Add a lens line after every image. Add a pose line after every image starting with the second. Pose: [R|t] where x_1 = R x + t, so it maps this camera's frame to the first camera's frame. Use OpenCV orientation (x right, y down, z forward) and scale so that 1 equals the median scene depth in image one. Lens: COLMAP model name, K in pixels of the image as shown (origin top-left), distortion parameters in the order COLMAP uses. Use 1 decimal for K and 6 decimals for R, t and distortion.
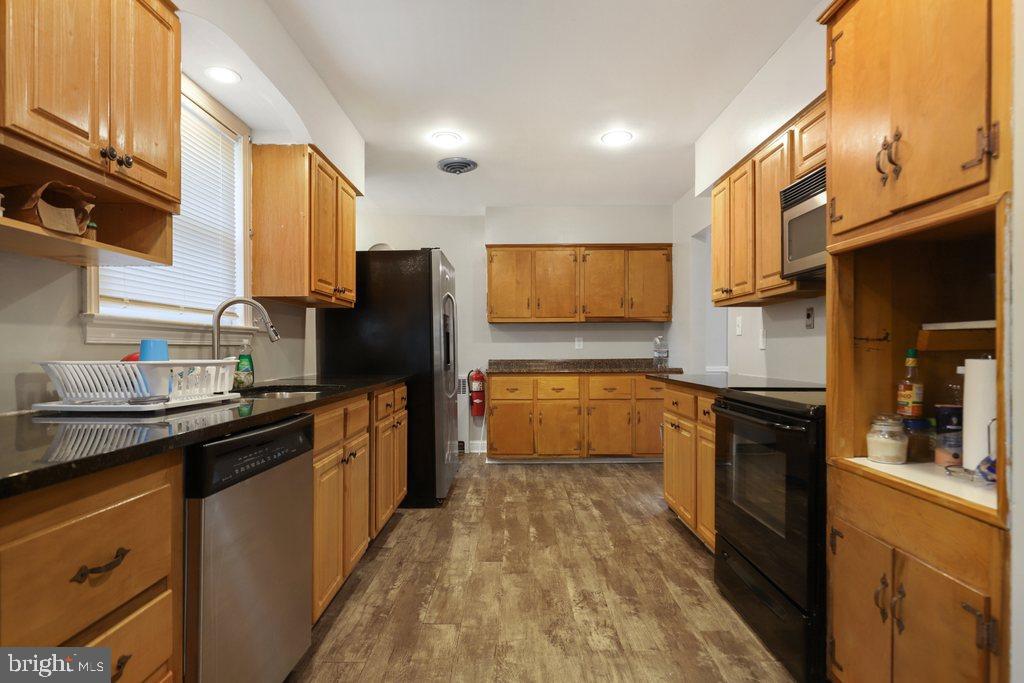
lens RADIAL K [[534.2, 0, 513.5], [0, 534.2, 347.1], [0, 0, 1]] dist [0.000225, -0.000036]
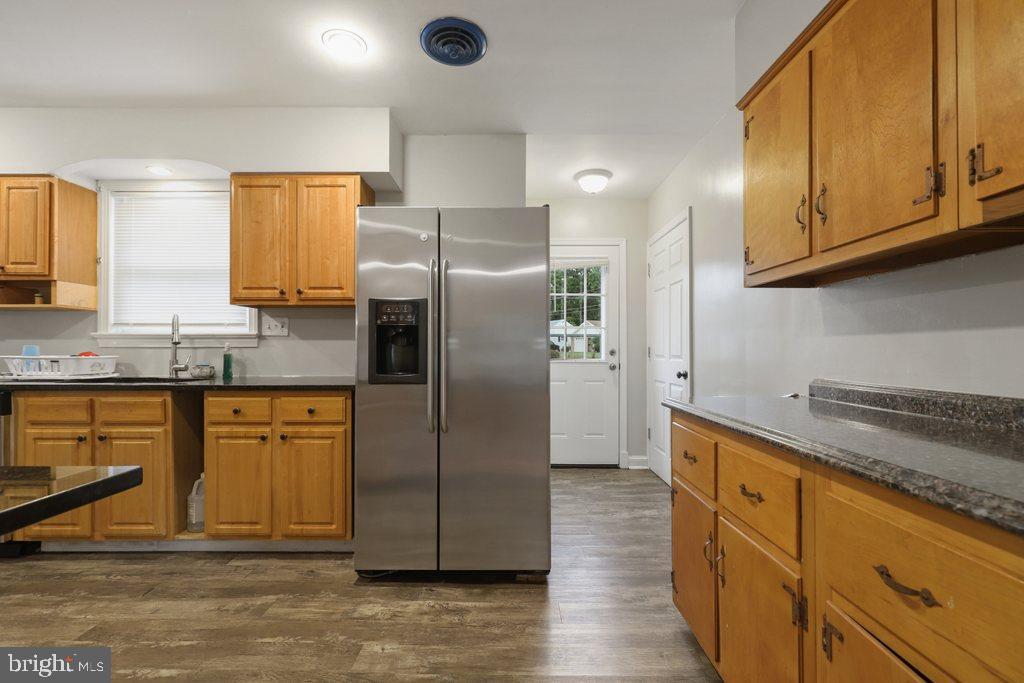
lens RADIAL K [[465.4, 0, 510.8], [0, 465.4, 345.4], [0, 0, 1]] dist [0.001151, -0.000825]
pose [[-0.010963, -0.004760, -0.999929, 0.630460], [0.005497, 0.999973, -0.004821, 0.002507], [0.999925, -0.005549, -0.010936, 1.650685]]
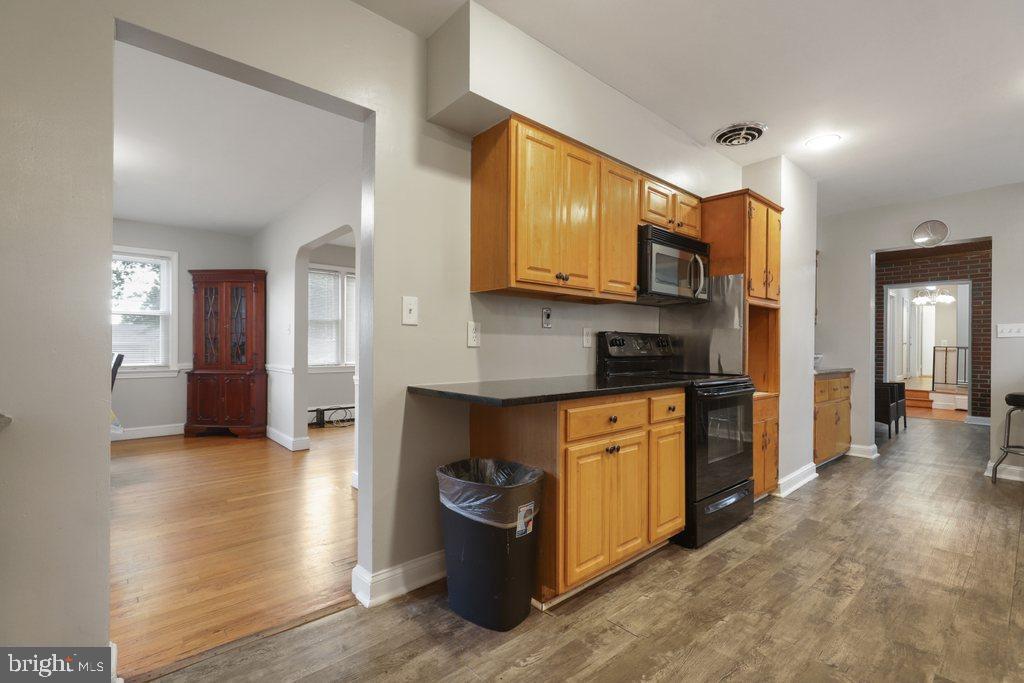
lens RADIAL K [[465.4, 0, 505.0], [0, 465.4, 349.2], [0, 0, 1]] dist [0.001151, -0.000825]
pose [[-0.659319, -0.006364, 0.751837, -0.101315], [-0.005797, 0.999977, 0.003380, 0.005985], [-0.751841, -0.002130, -0.659341, 1.816386]]
